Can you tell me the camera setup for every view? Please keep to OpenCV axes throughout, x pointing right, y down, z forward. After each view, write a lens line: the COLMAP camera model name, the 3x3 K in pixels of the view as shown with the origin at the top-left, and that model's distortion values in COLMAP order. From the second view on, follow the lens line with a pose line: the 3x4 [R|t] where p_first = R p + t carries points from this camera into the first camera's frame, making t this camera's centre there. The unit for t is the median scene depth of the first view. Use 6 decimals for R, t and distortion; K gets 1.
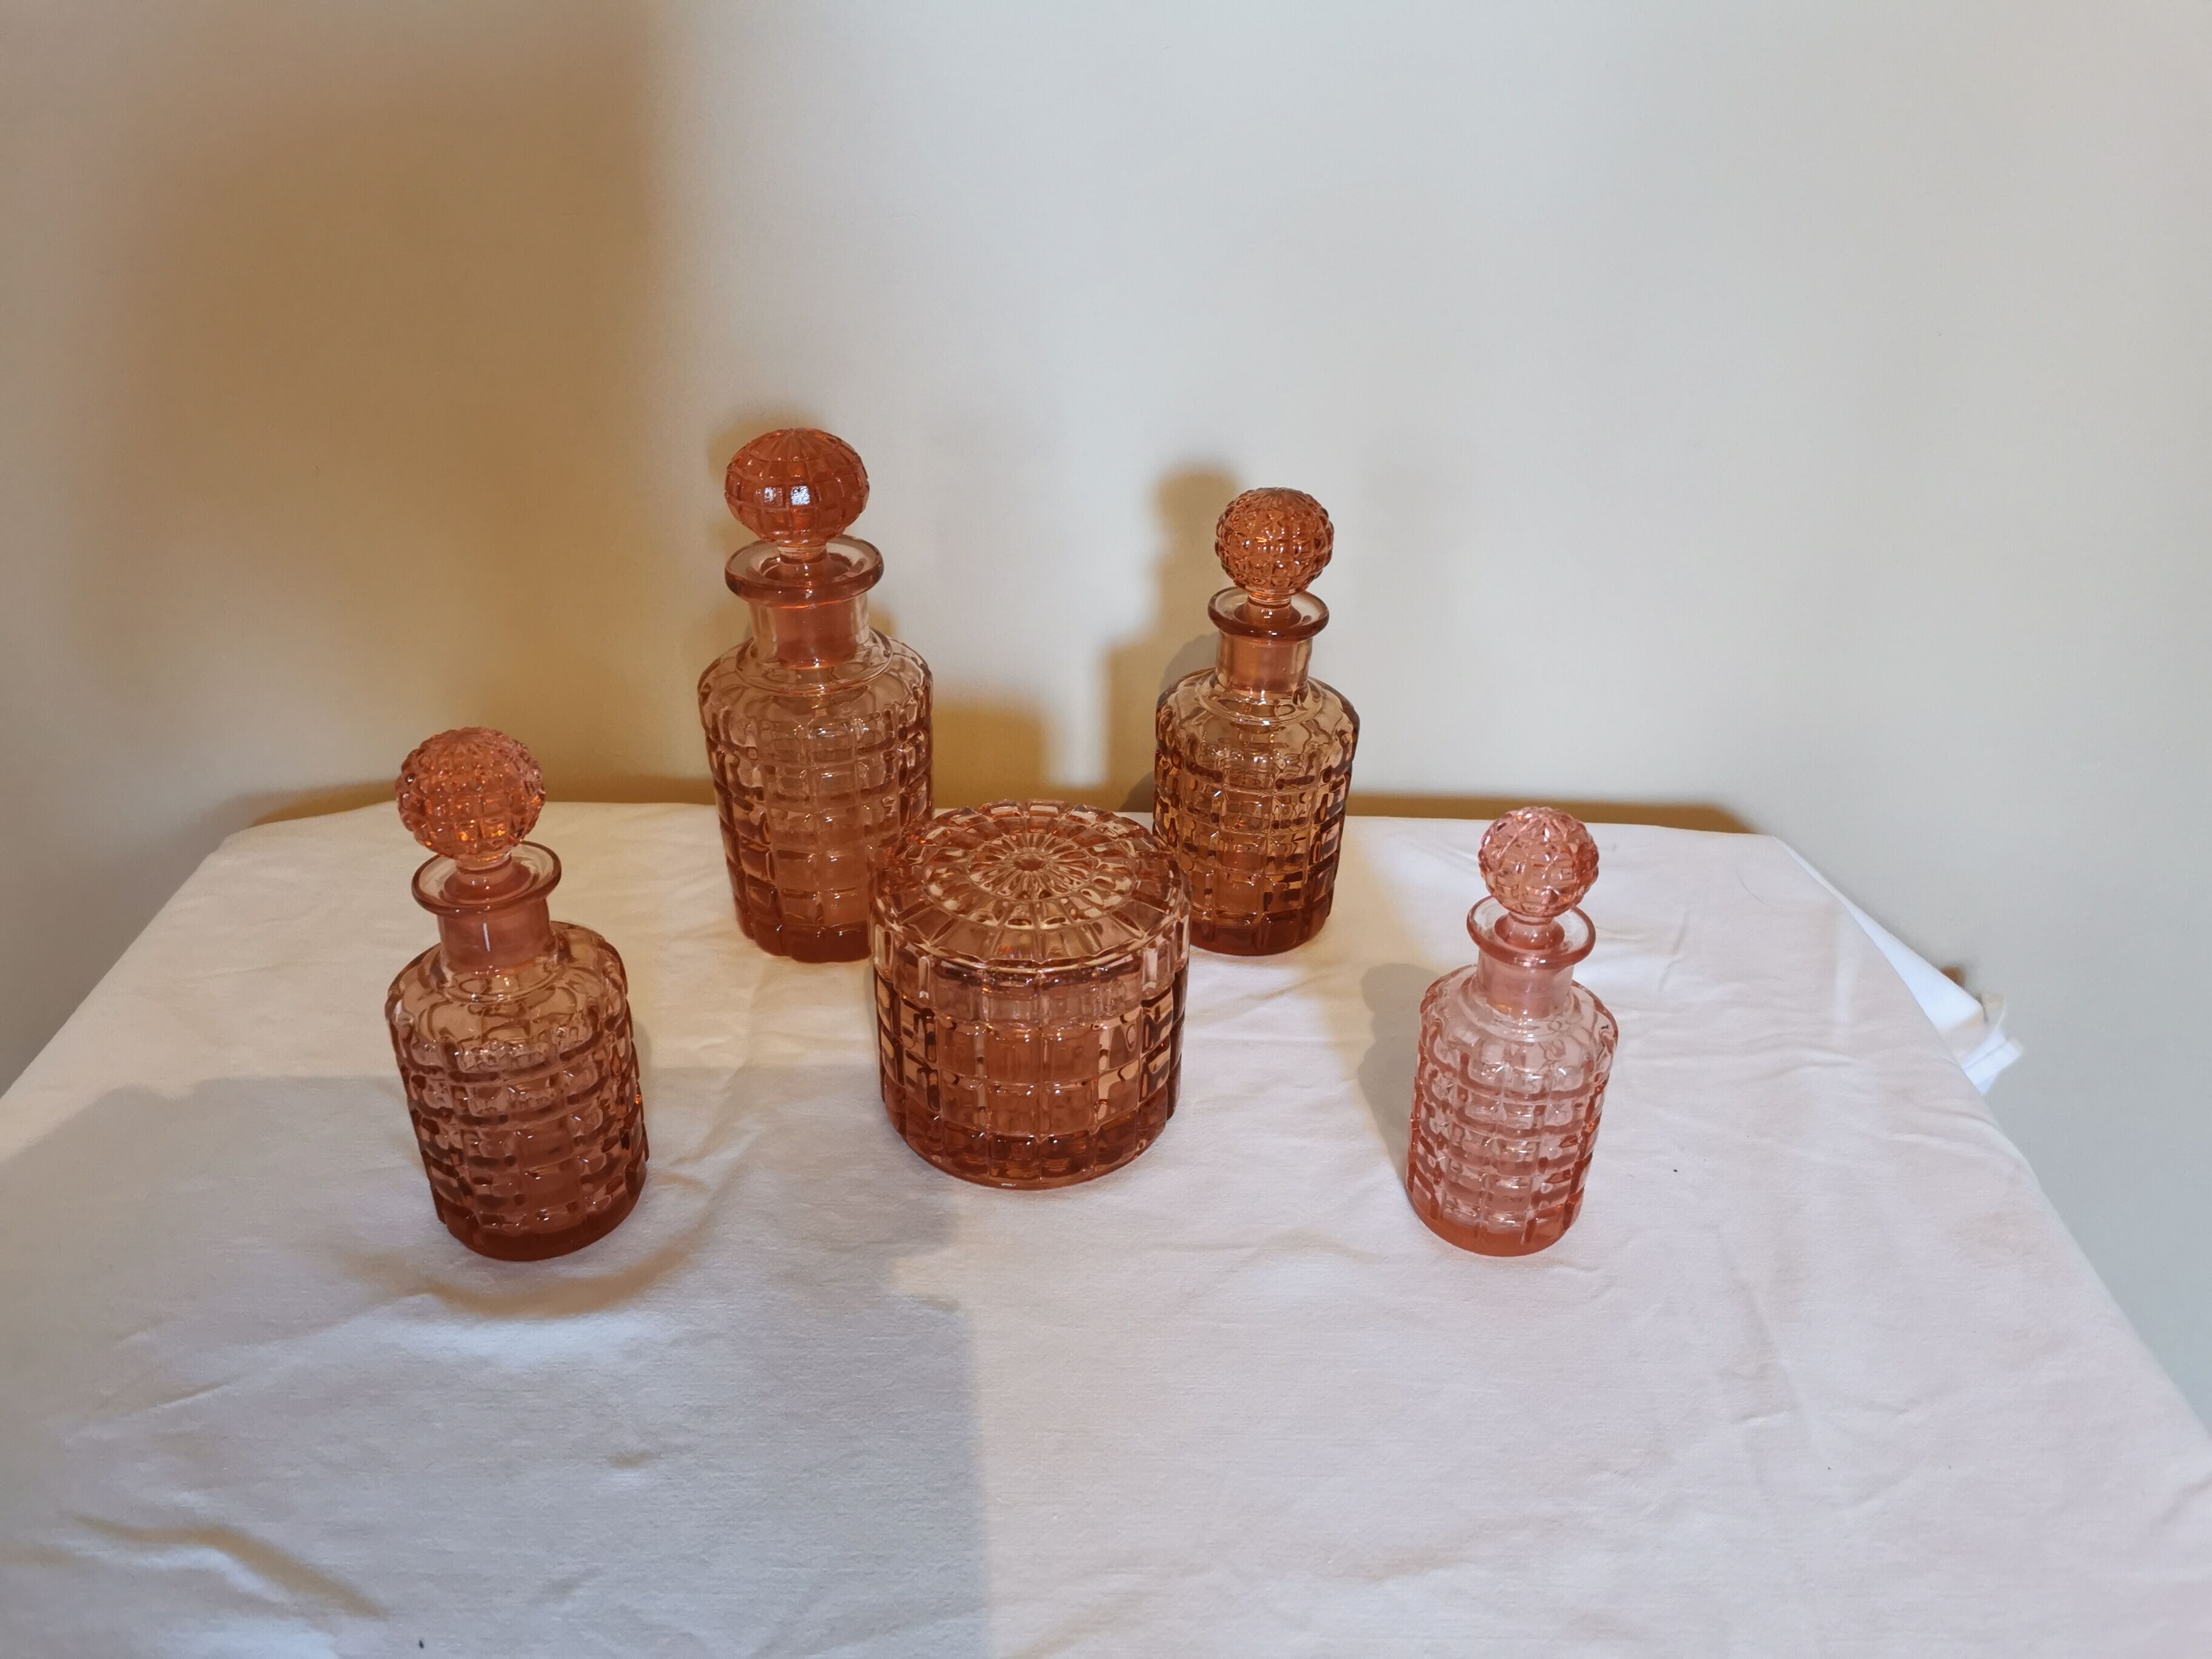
lens RADIAL K [[1779.3, 0, 1098.1], [0, 1779.3, 772.7], [0, 0, 1]] dist [0.011816, -0.059610]
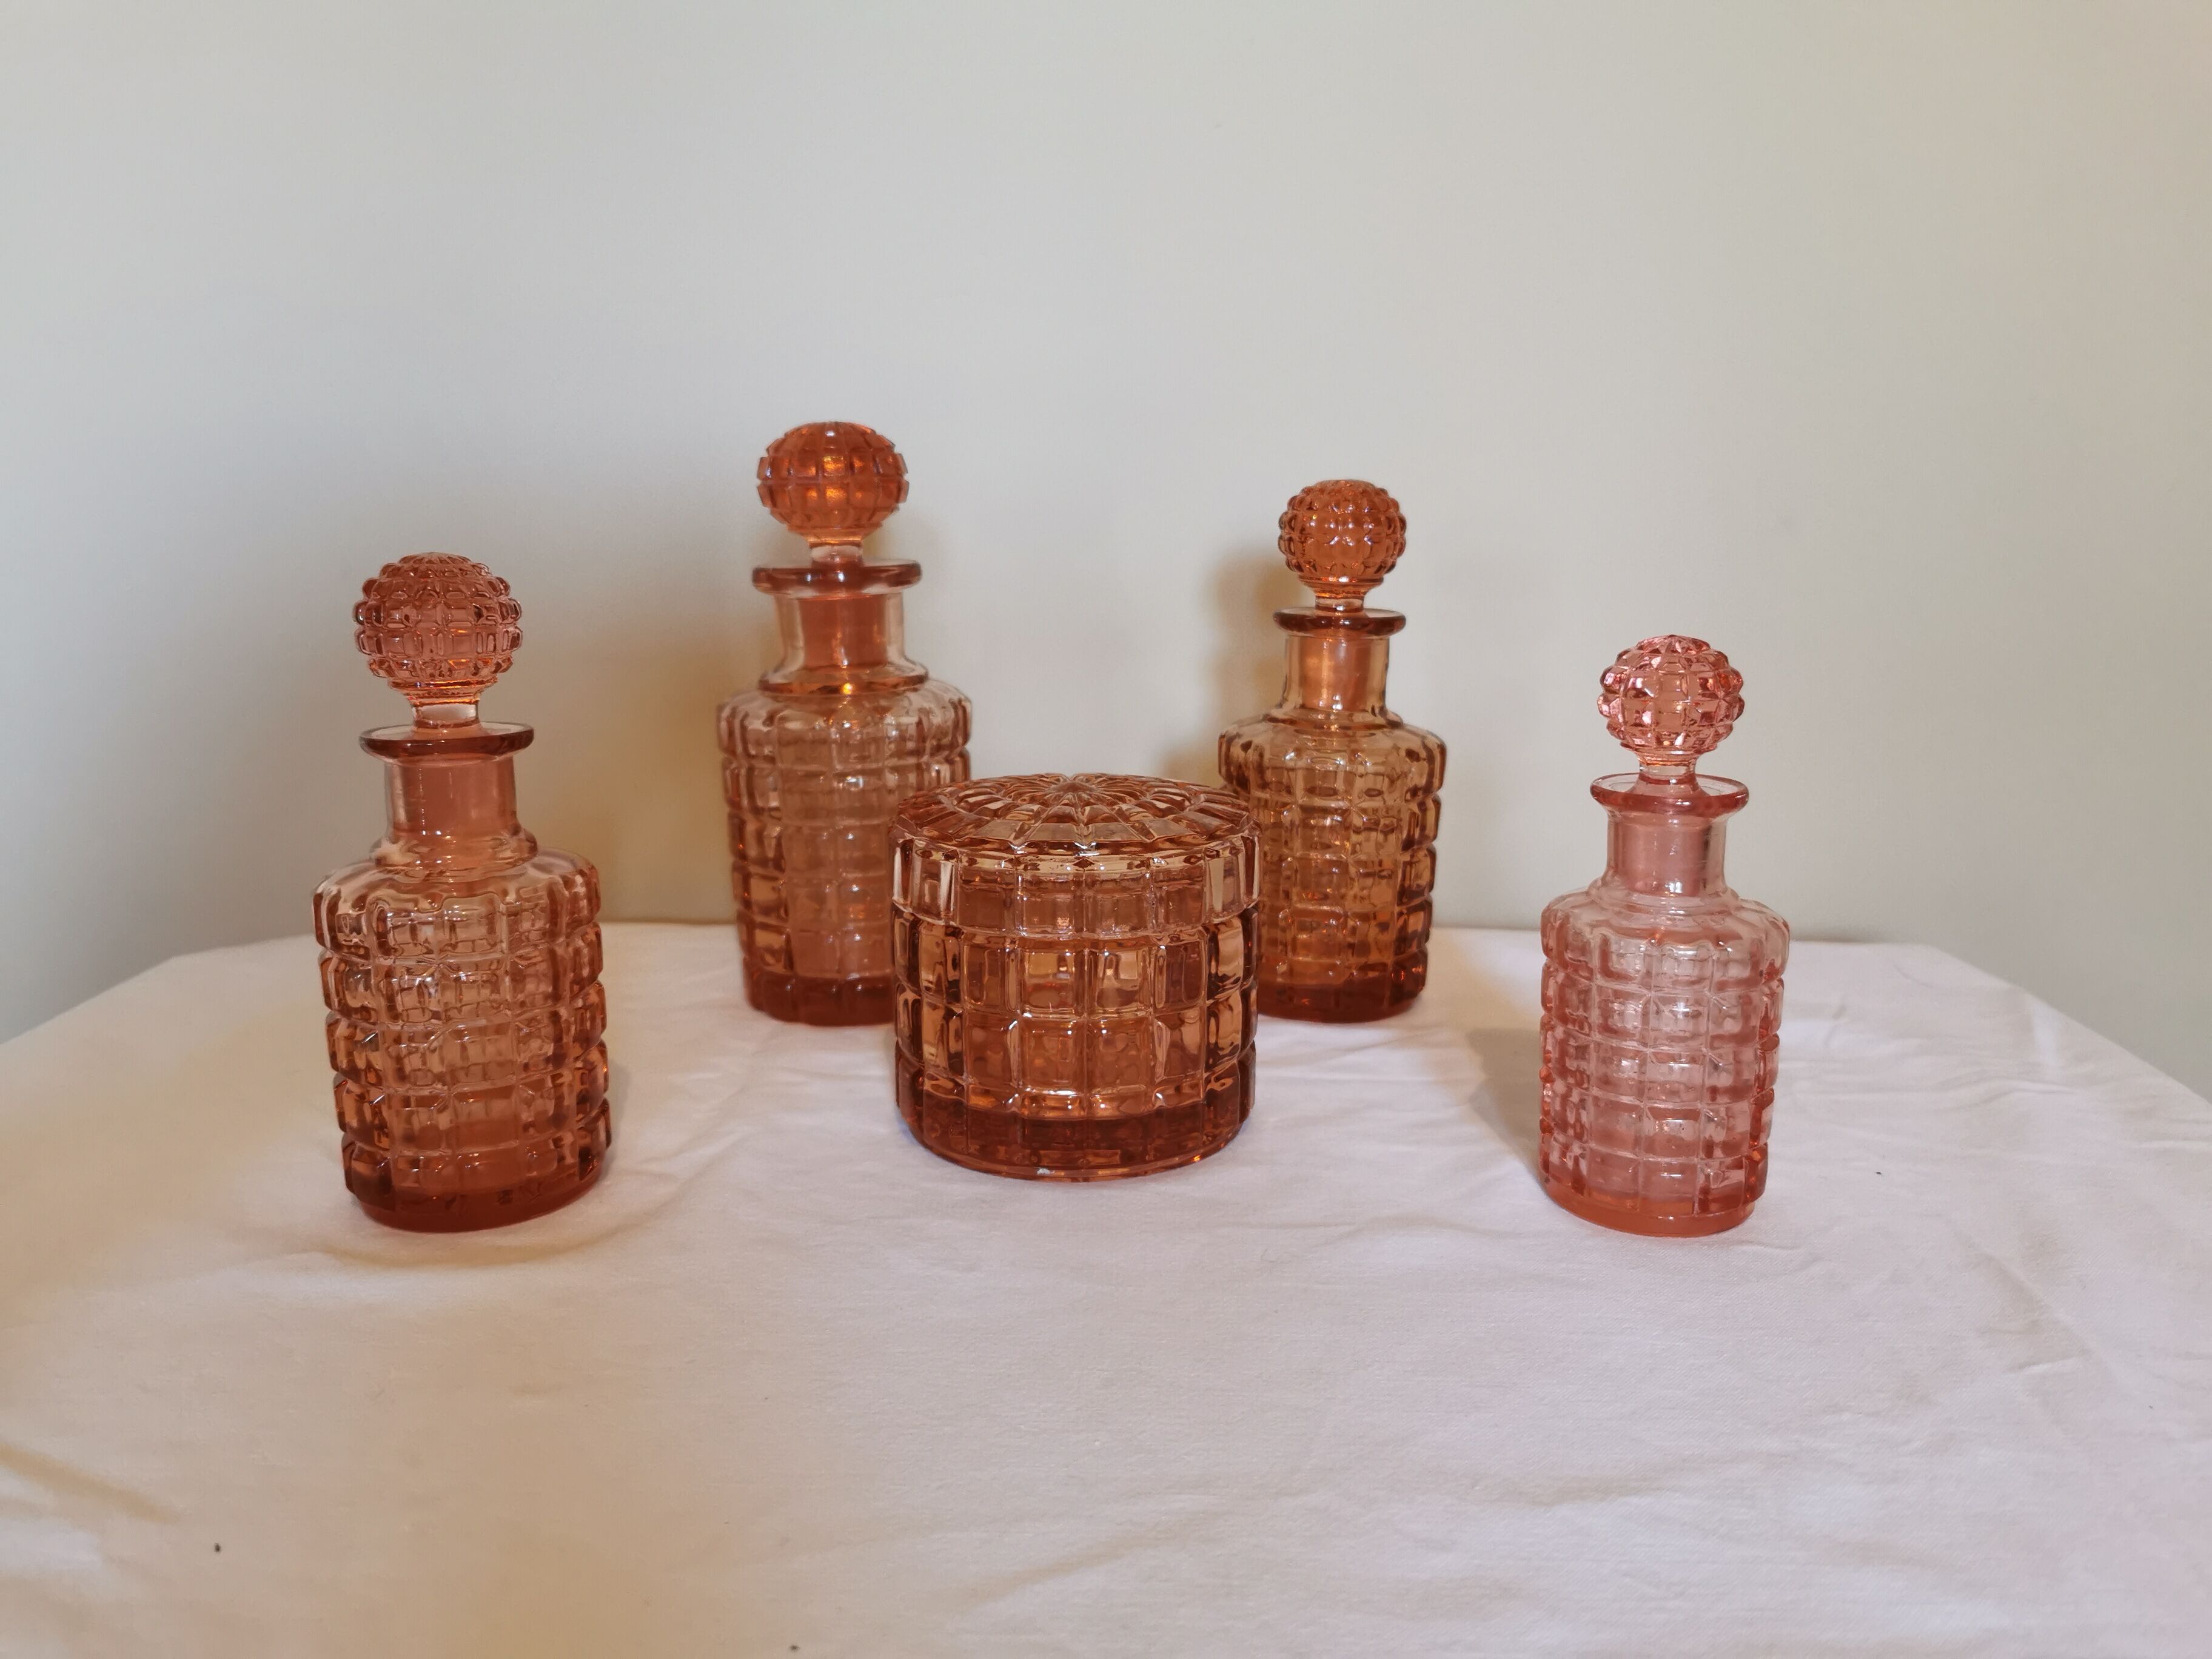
lens RADIAL K [[1779.3, 0, 1098.1], [0, 1779.3, 772.7], [0, 0, 1]] dist [0.011816, -0.059610]
pose [[0.999274, -0.009707, -0.036838, 0.004948], [-0.003016, 0.943797, -0.330512, 0.329672], [0.037976, 0.330383, 0.943083, 0.176785]]
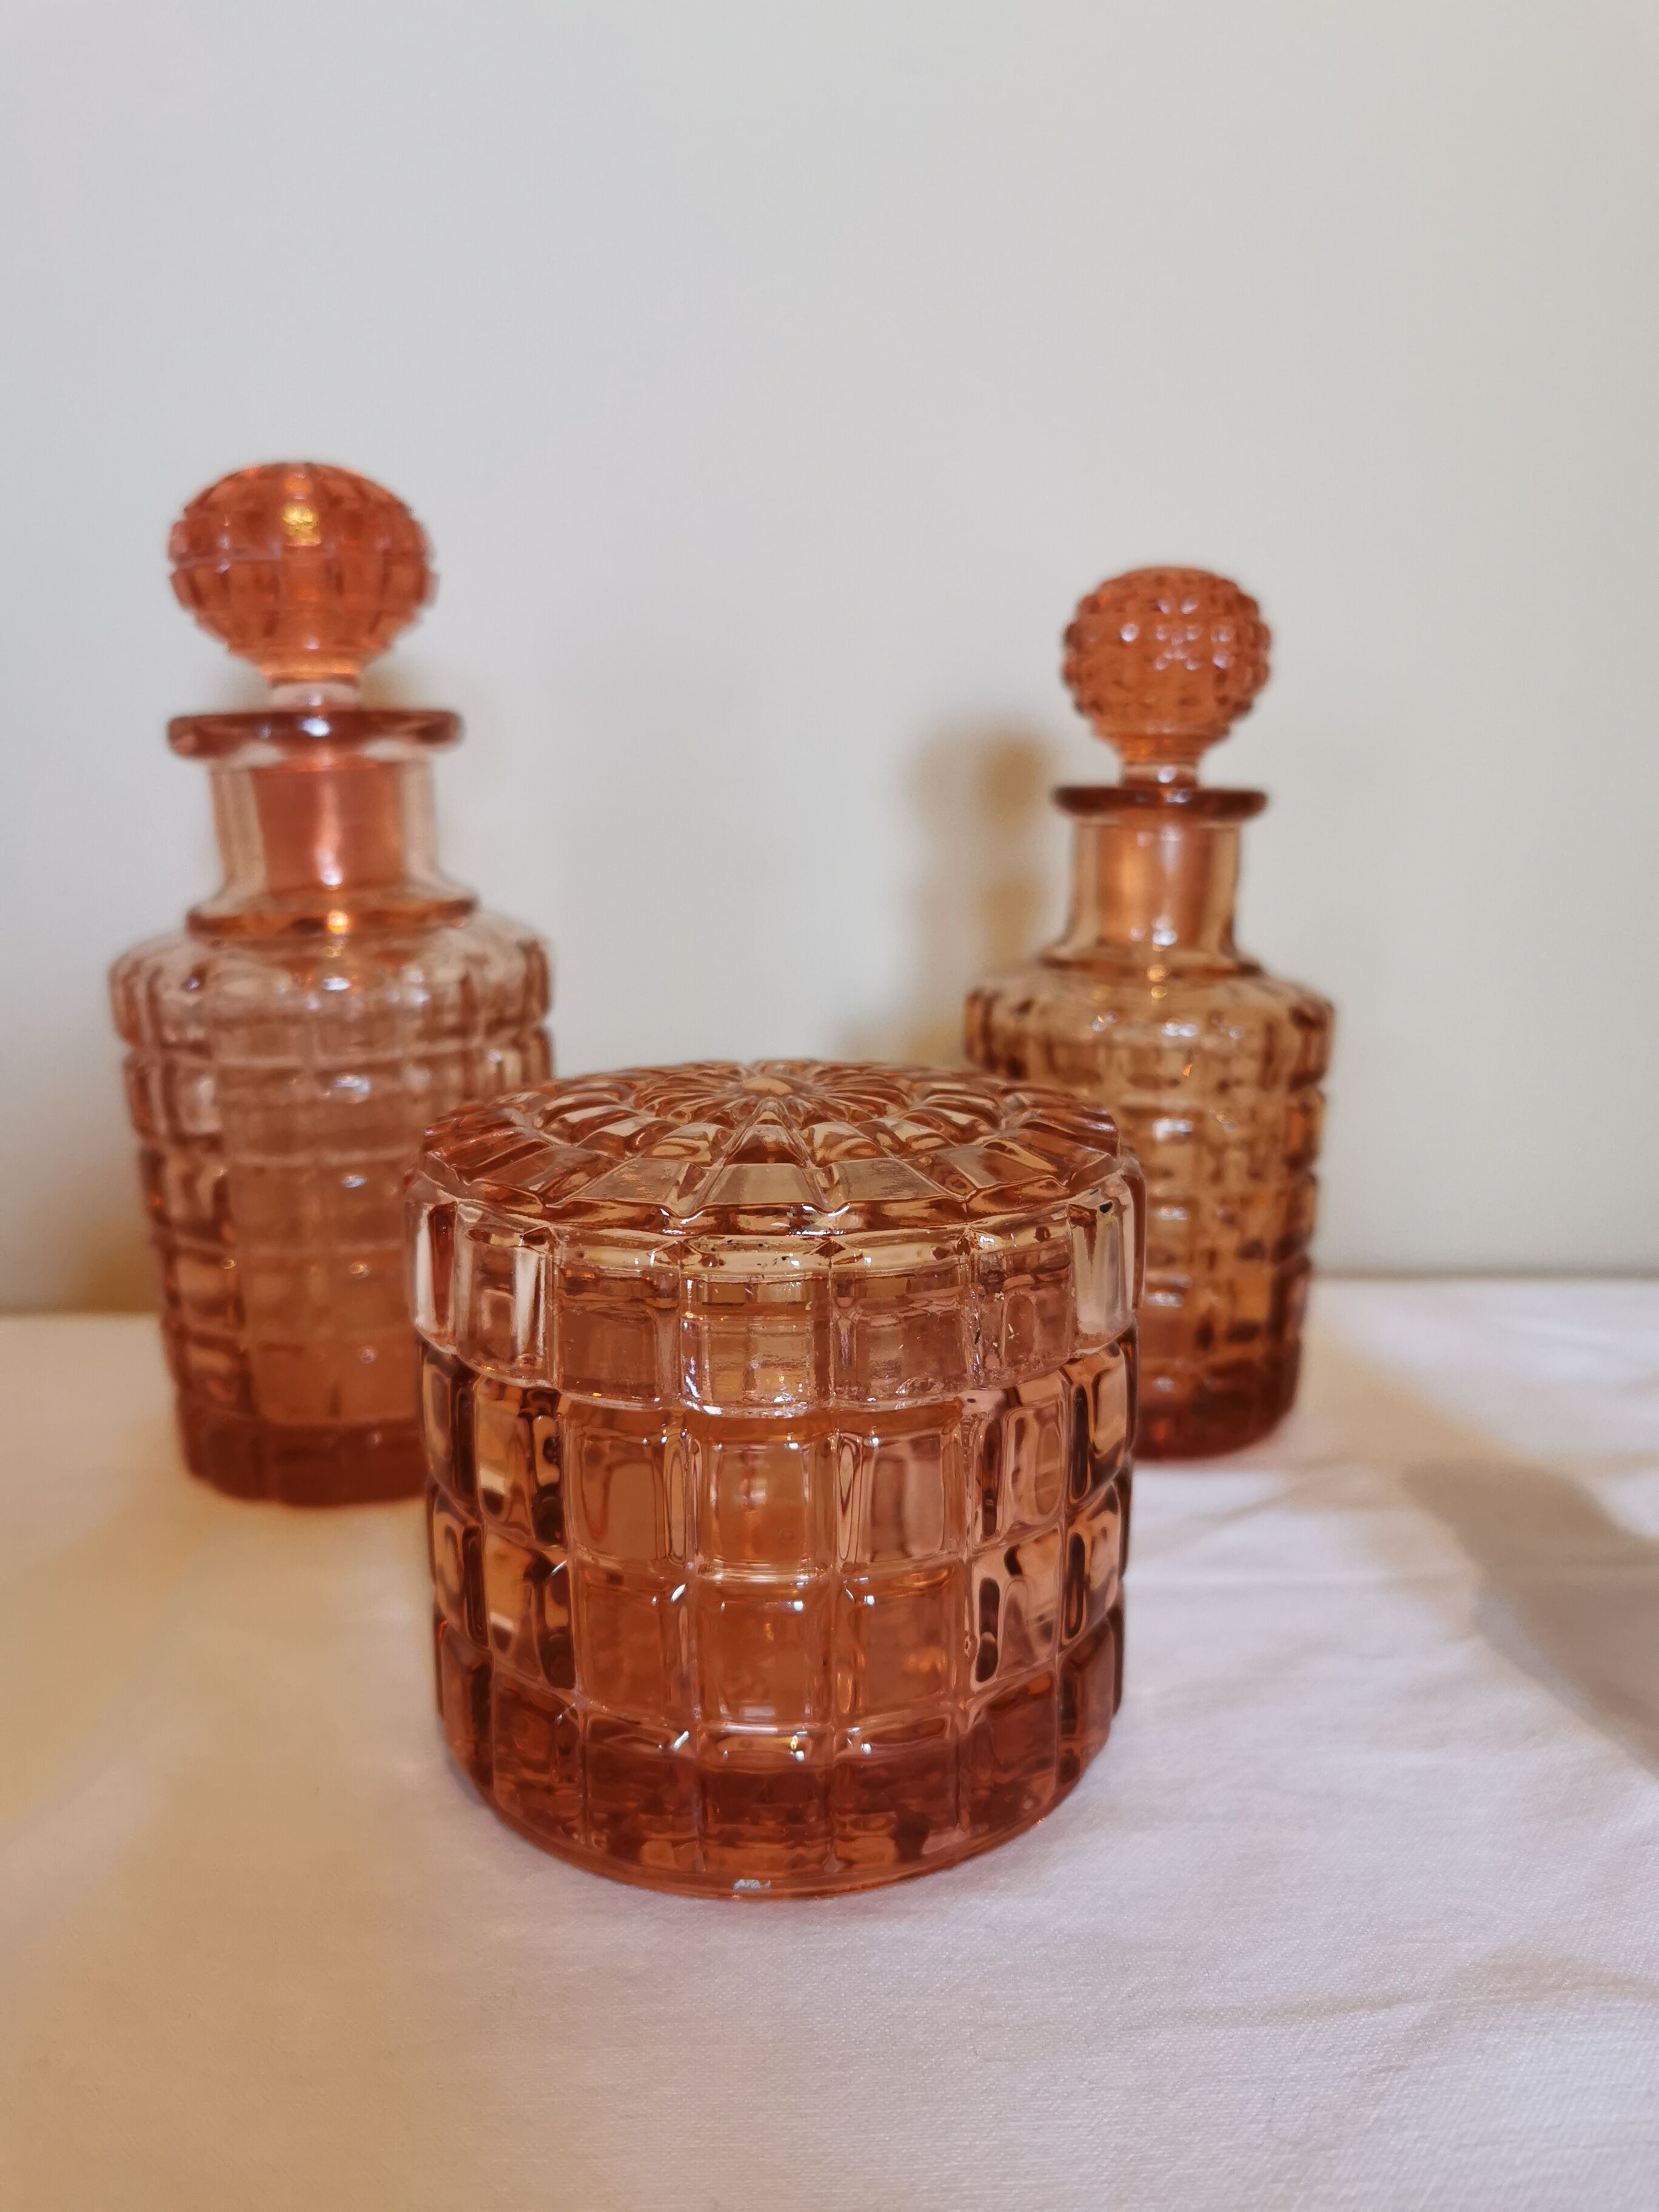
lens RADIAL K [[1779.3, 0, 821.4], [0, 1779.3, 1065.6], [0, 0, 1]] dist [0.011816, -0.059610]
pose [[0.997841, -0.034497, 0.055878, -0.051071], [0.050922, 0.943755, -0.326702, 0.190974], [-0.041465, 0.328842, 0.943474, 0.574395]]
